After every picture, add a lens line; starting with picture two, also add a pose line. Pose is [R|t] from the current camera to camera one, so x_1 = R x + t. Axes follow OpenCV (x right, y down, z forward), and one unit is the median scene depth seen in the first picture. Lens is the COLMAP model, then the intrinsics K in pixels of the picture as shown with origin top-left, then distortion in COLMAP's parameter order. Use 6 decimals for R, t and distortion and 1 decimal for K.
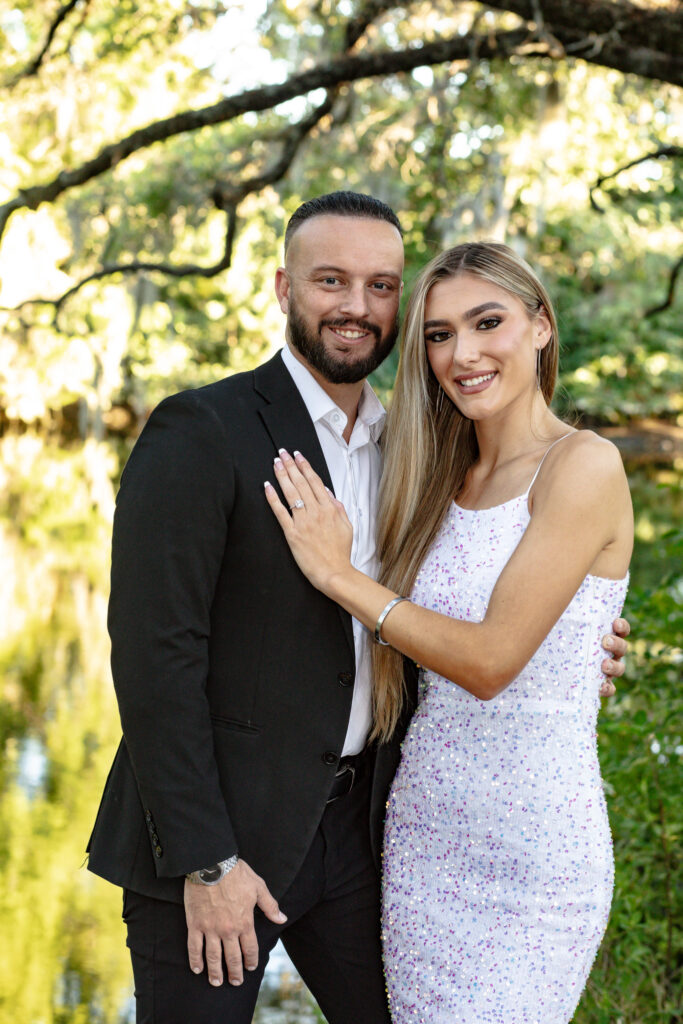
lens RADIAL K [[2350.9, 0, 341.5], [0, 2350.9, 512.0], [0, 0, 1]] dist [-0.055826, -1.104504]
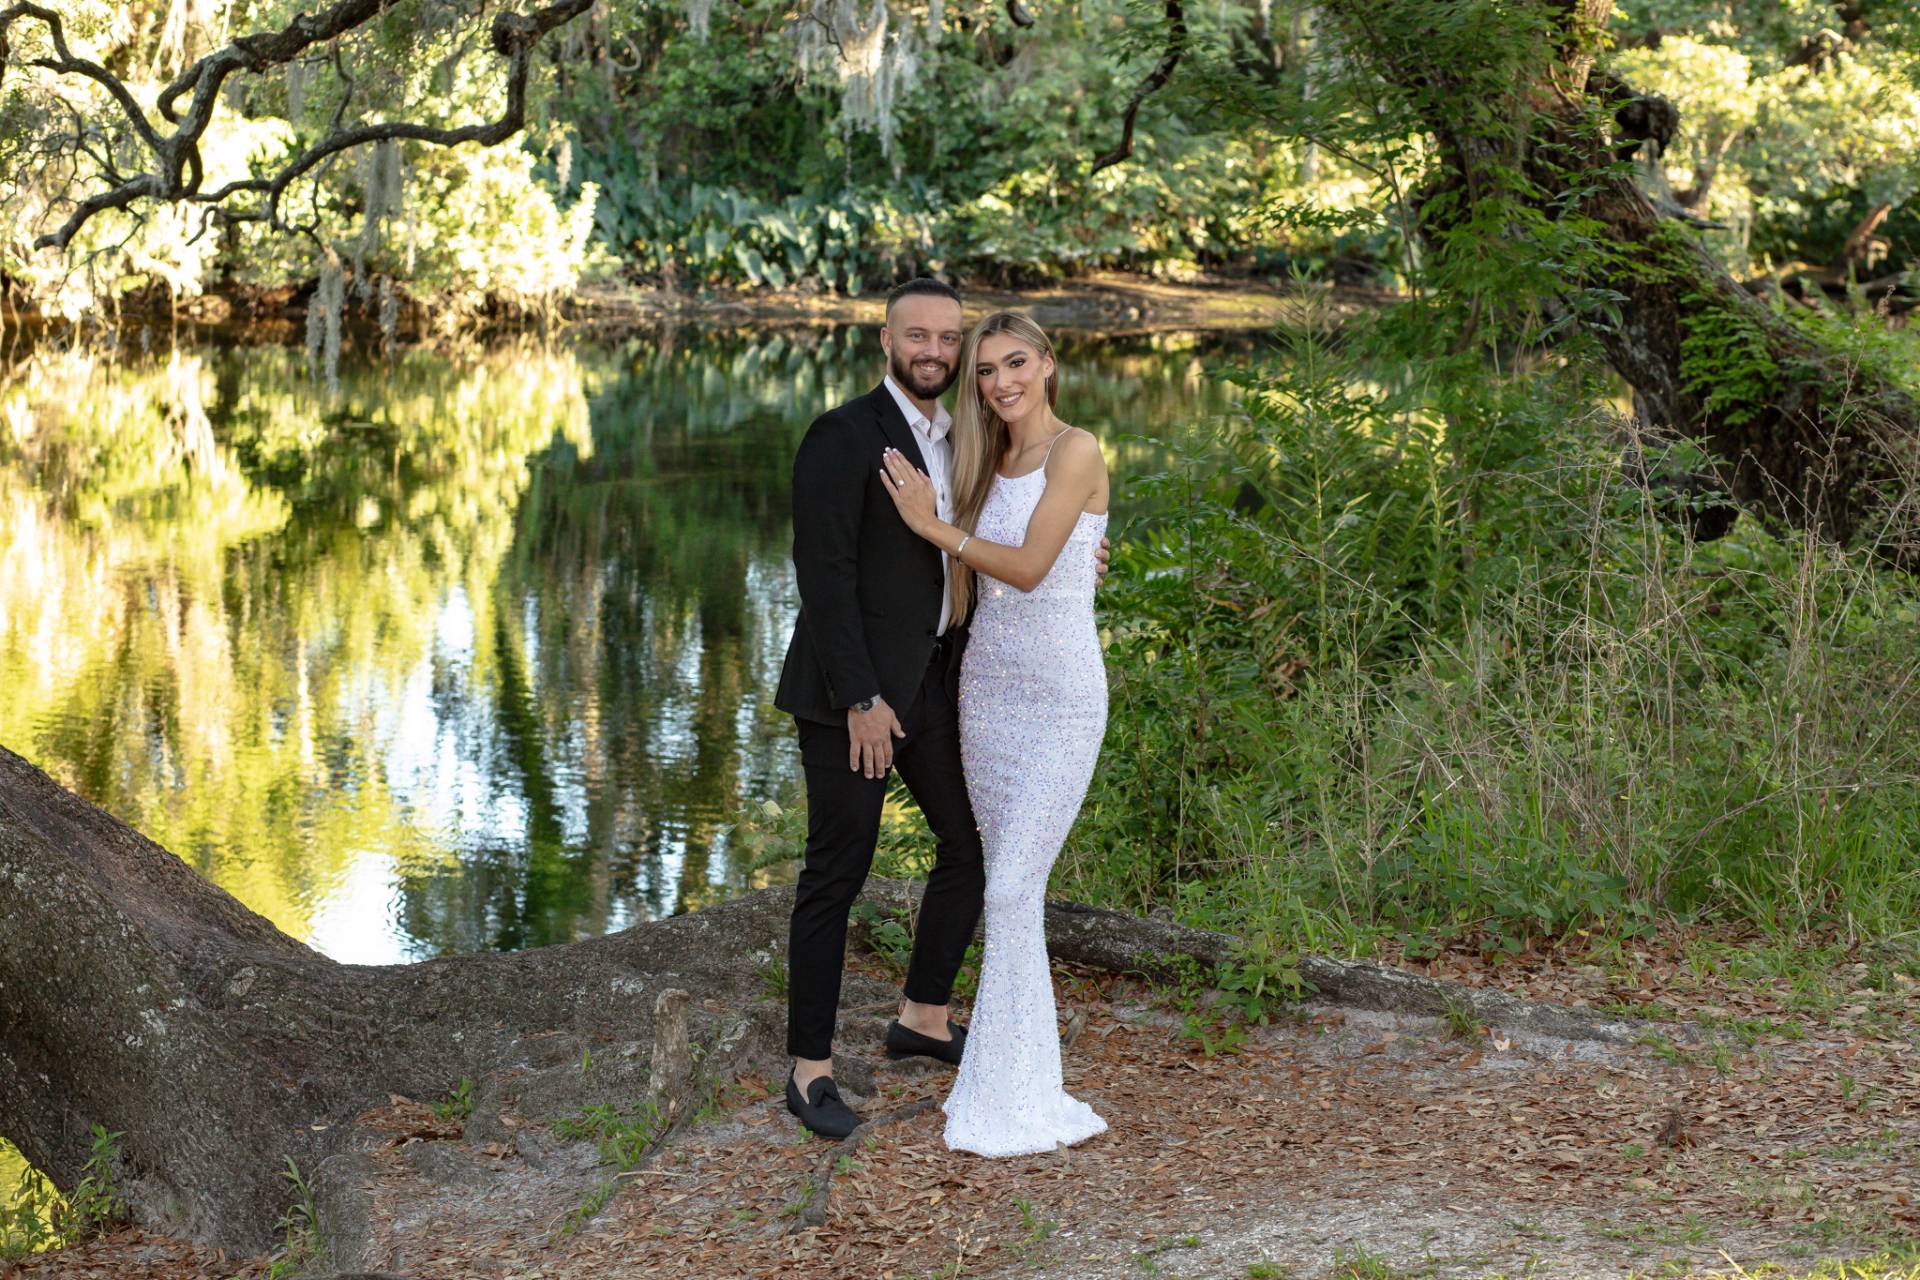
lens RADIAL K [[4408.0, 0, 905.9], [0, 4408.0, 635.4], [0, 0, 1]] dist [-0.055826, -1.104504]
pose [[0.995228, -0.052792, 0.082062, -0.264750], [0.048963, 0.997646, 0.048004, -0.040094], [-0.084403, -0.043757, 0.995470, -1.975292]]
